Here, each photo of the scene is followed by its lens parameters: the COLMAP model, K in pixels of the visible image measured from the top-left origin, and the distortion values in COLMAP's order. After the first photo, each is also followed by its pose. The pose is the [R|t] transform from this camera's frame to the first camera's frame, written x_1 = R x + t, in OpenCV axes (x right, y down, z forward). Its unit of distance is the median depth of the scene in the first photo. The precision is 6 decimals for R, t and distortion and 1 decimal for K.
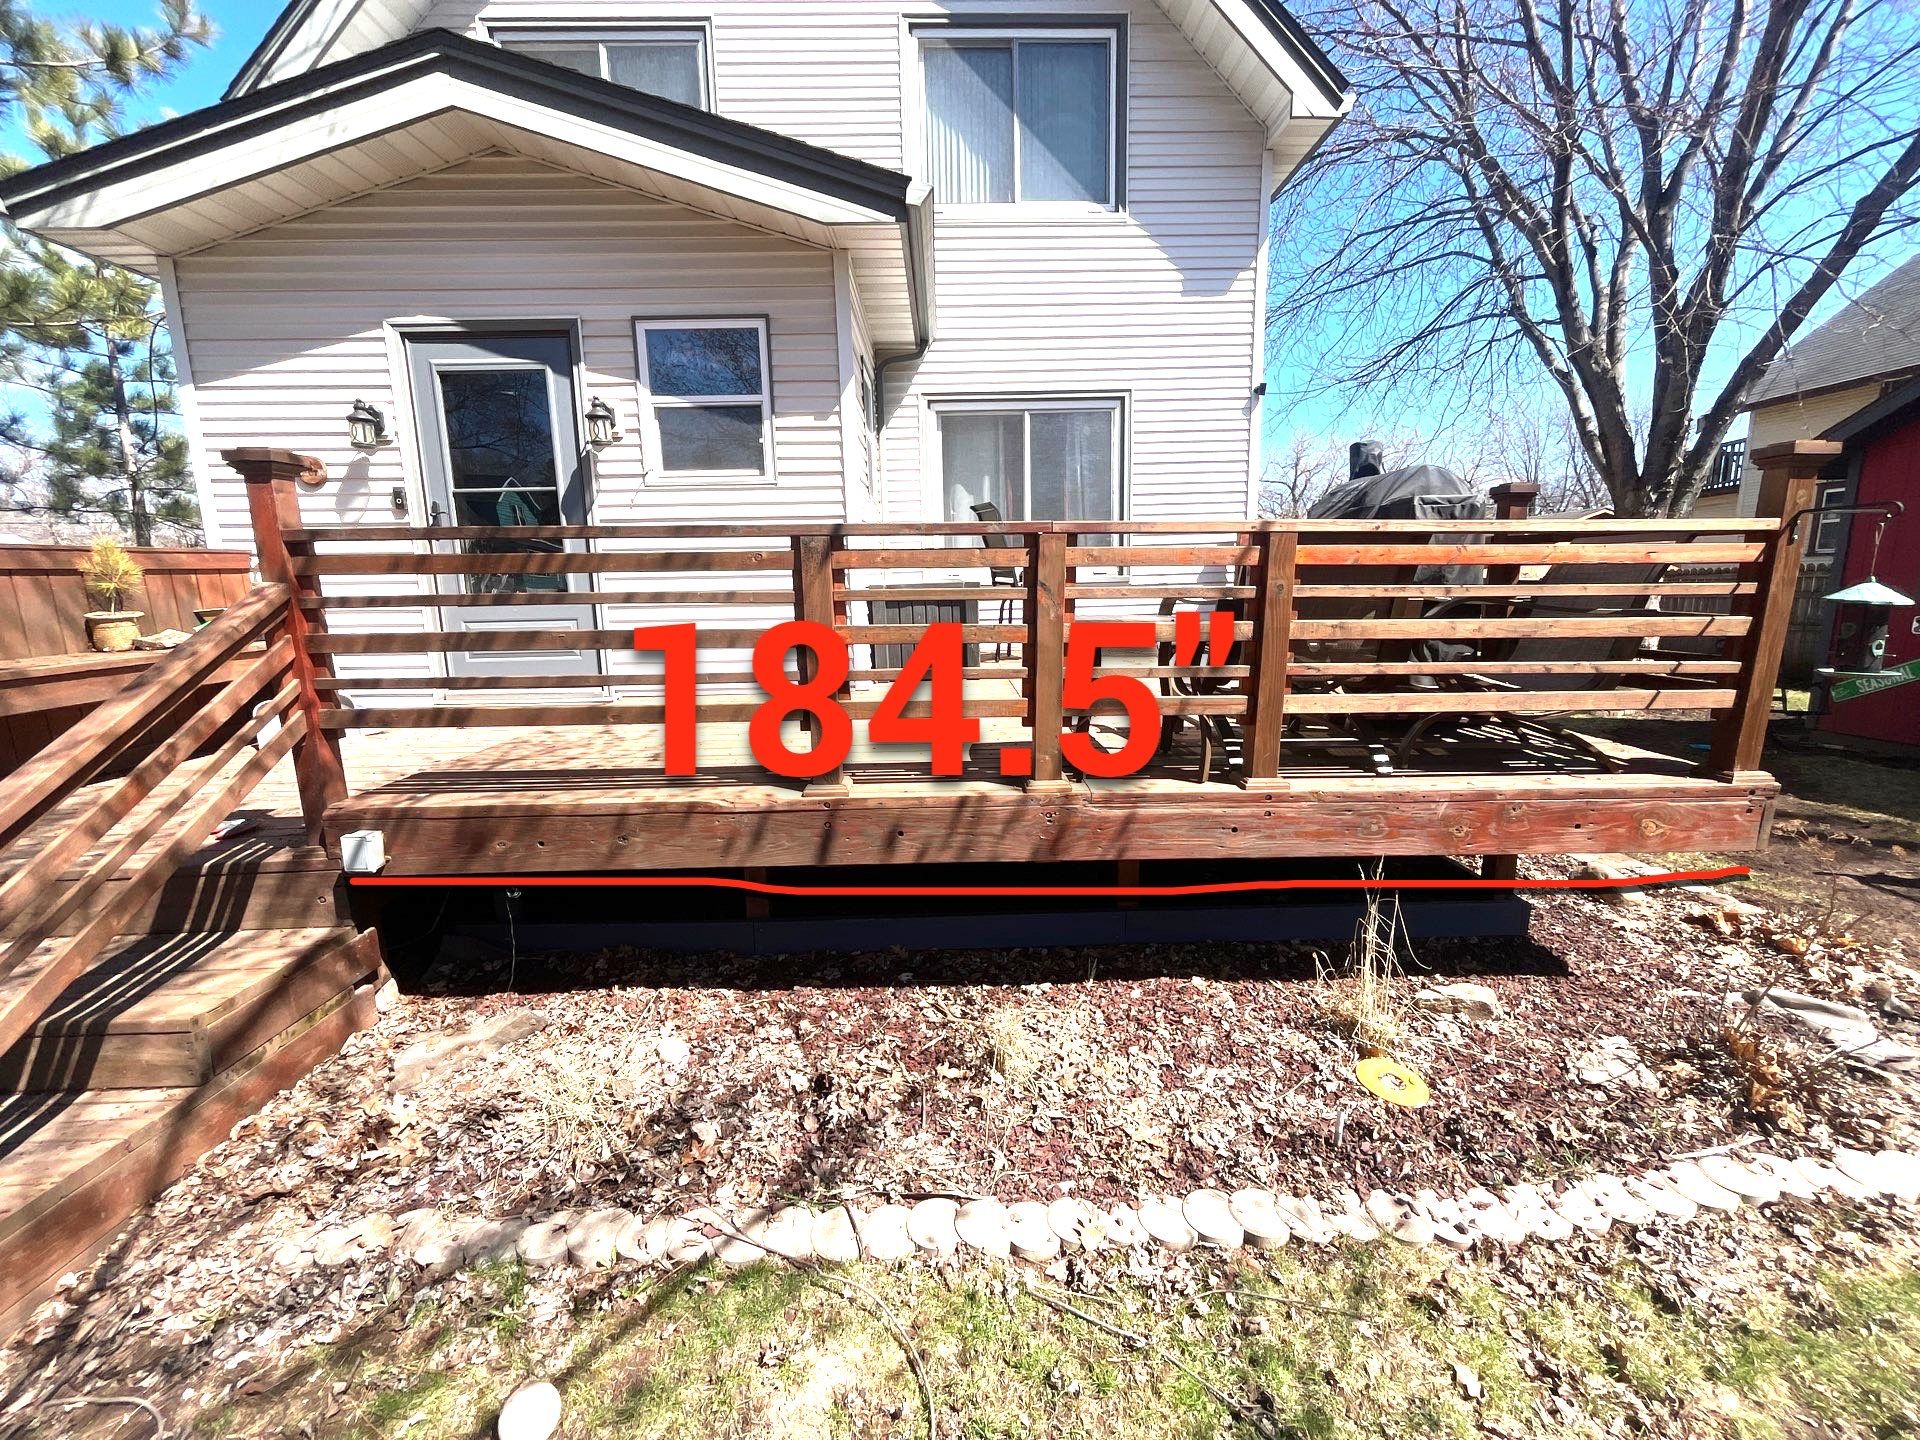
lens RADIAL K [[775.2, 0, 956.6], [0, 775.2, 714.6], [0, 0, 1]] dist [-0.003894, -0.000071]
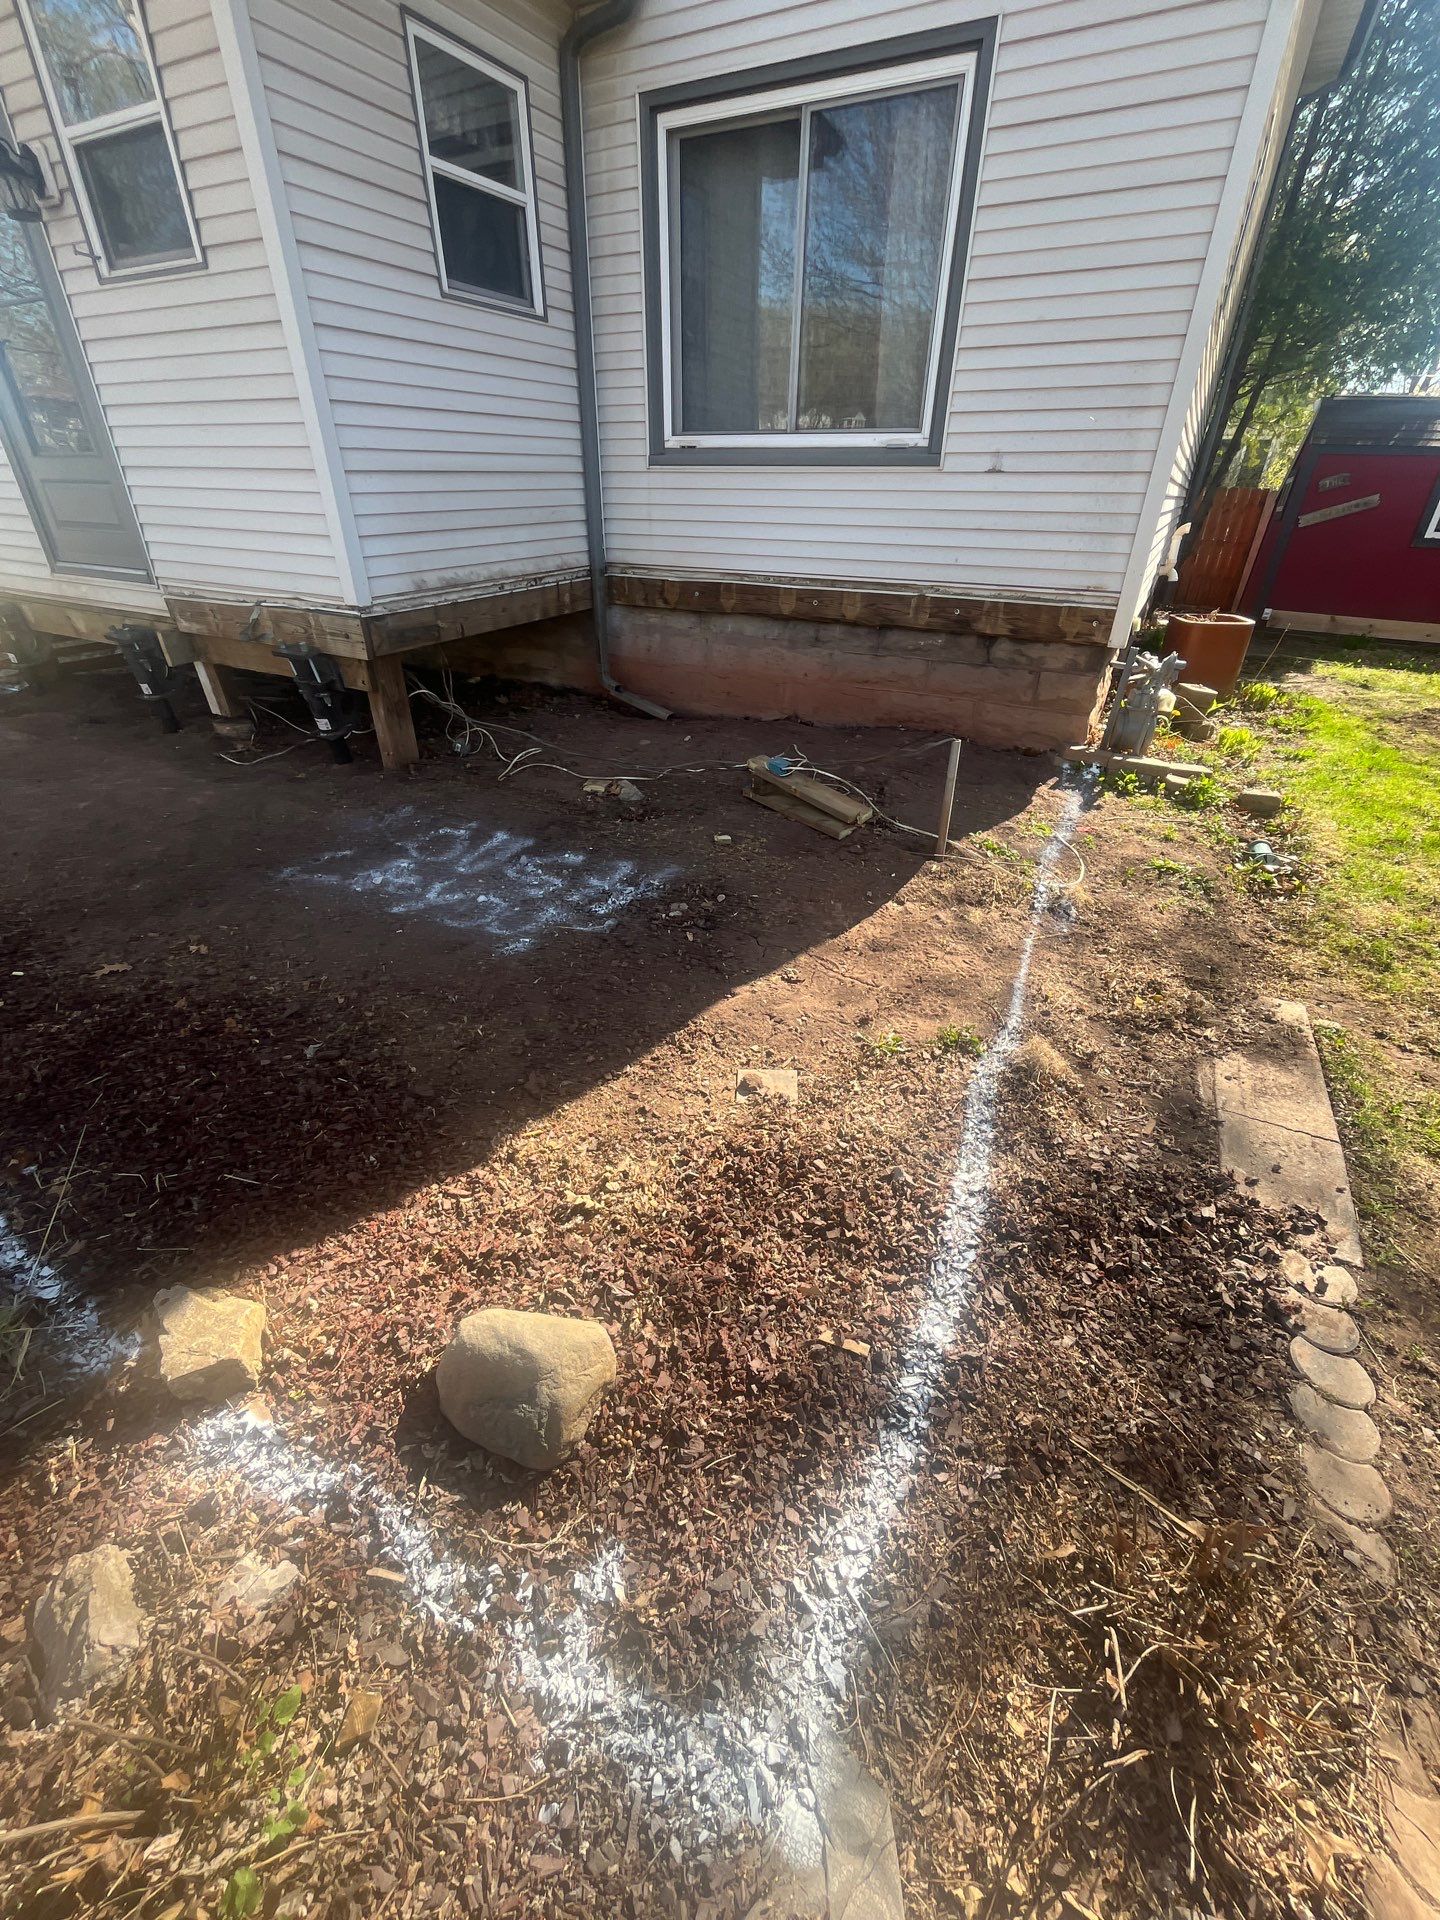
lens RADIAL K [[769.0, 0, 729.5], [0, 769.0, 956.6], [0, 0, 1]] dist [-0.005581, -0.000480]
pose [[0.873640, 0.287168, -0.392794, 0.626915], [-0.116999, 0.907564, 0.403286, -0.067141], [0.472296, -0.306370, 0.826483, 0.463777]]
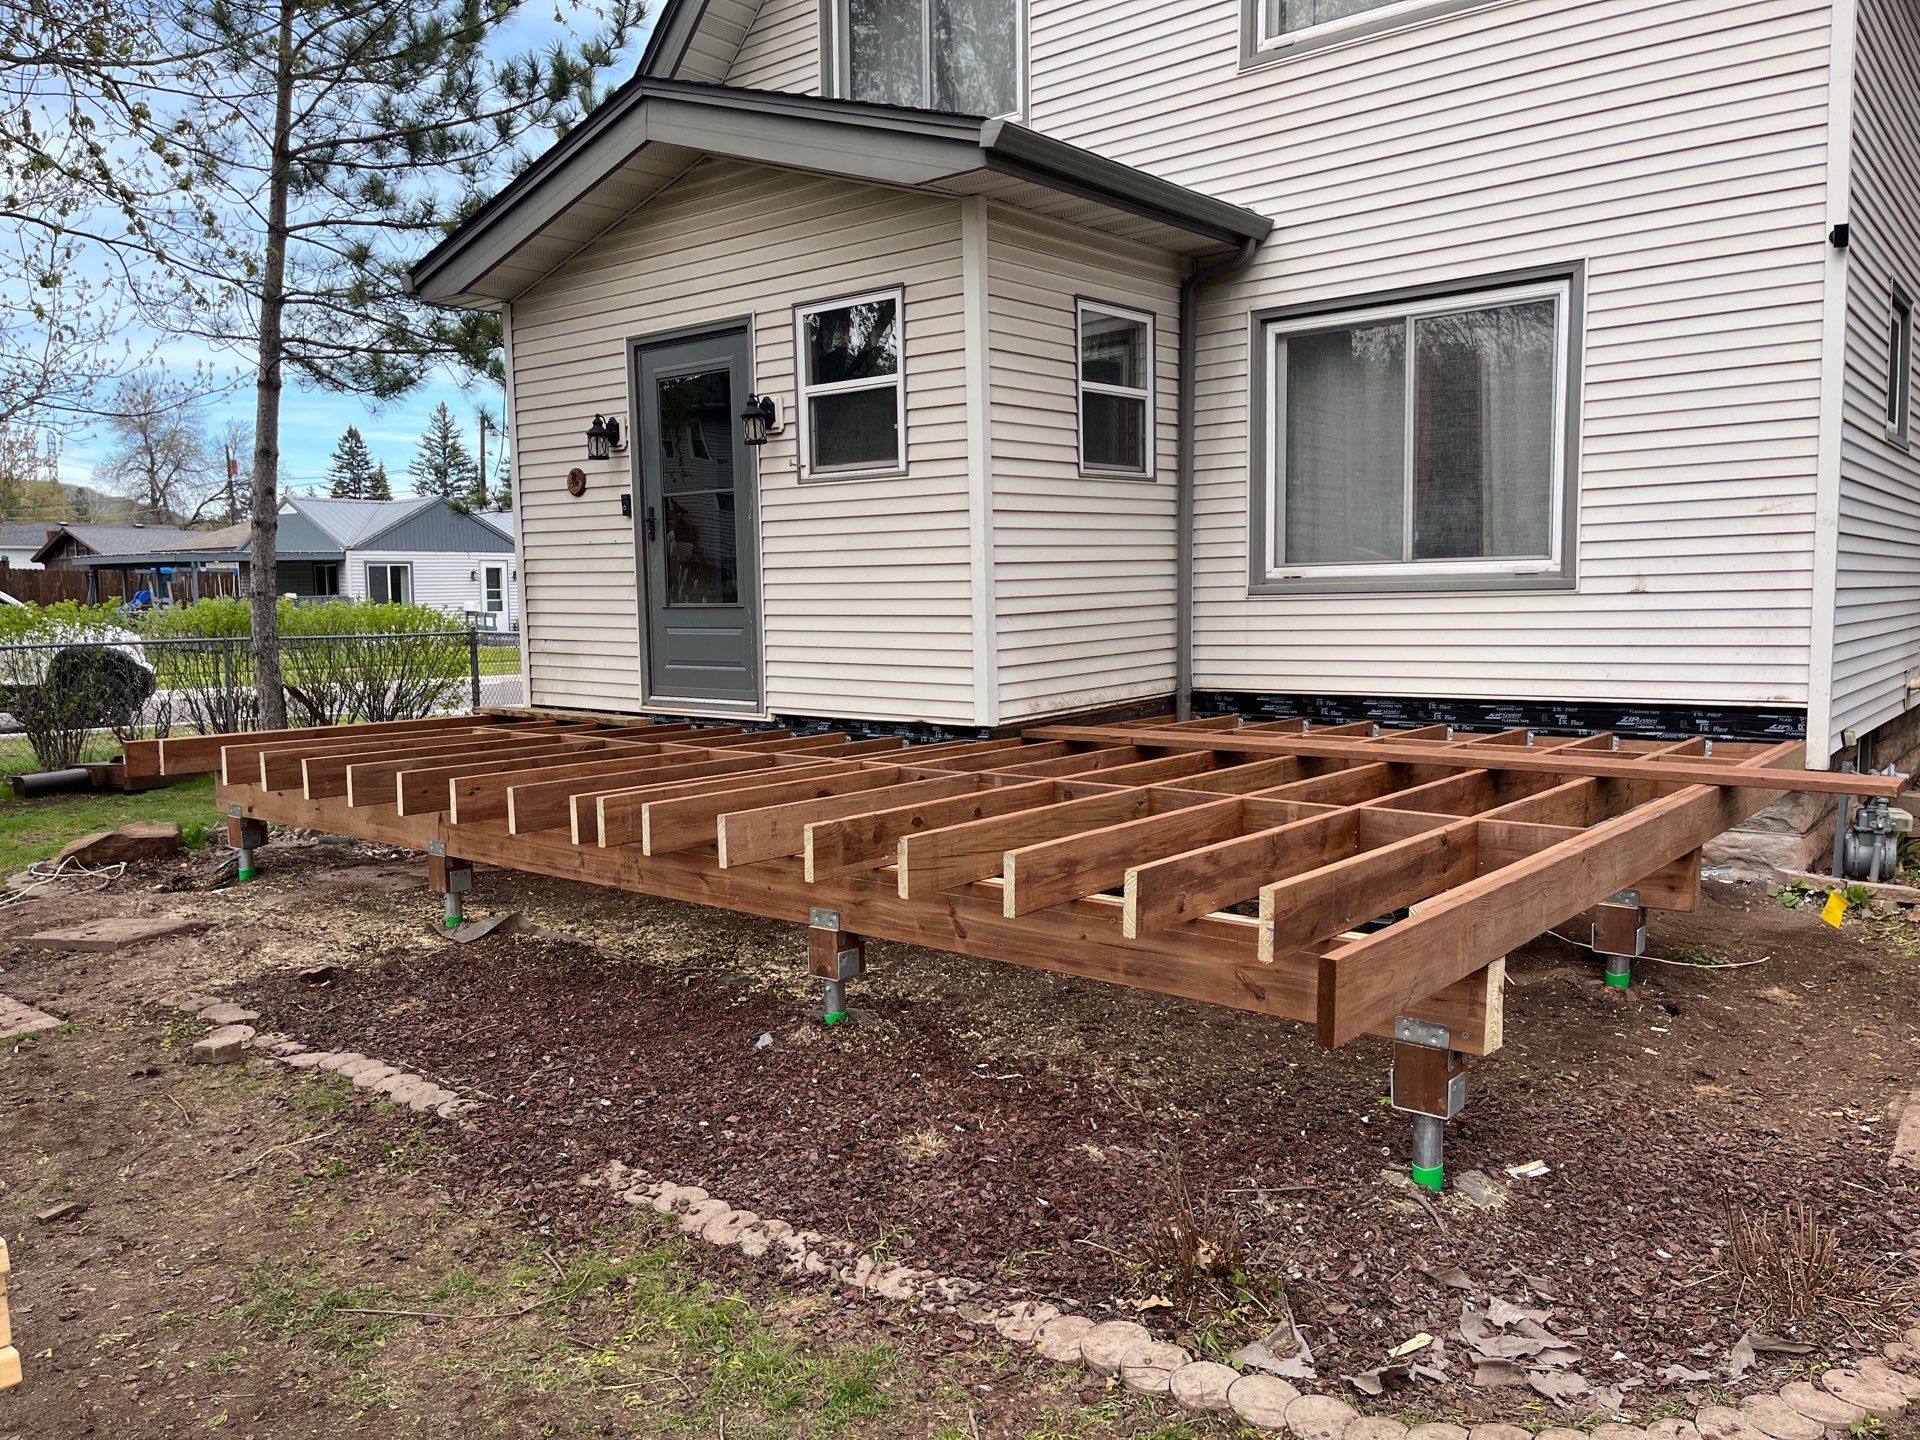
lens RADIAL K [[1420.4, 0, 960.0], [0, 1420.4, 720.0], [0, 0, 1]] dist [0.070166, -0.092674]
pose [[0.761103, 0.068293, -0.645025, 0.835900], [-0.106695, 0.994077, -0.020646, -0.004453], [0.639795, 0.084535, 0.763882, -0.131846]]
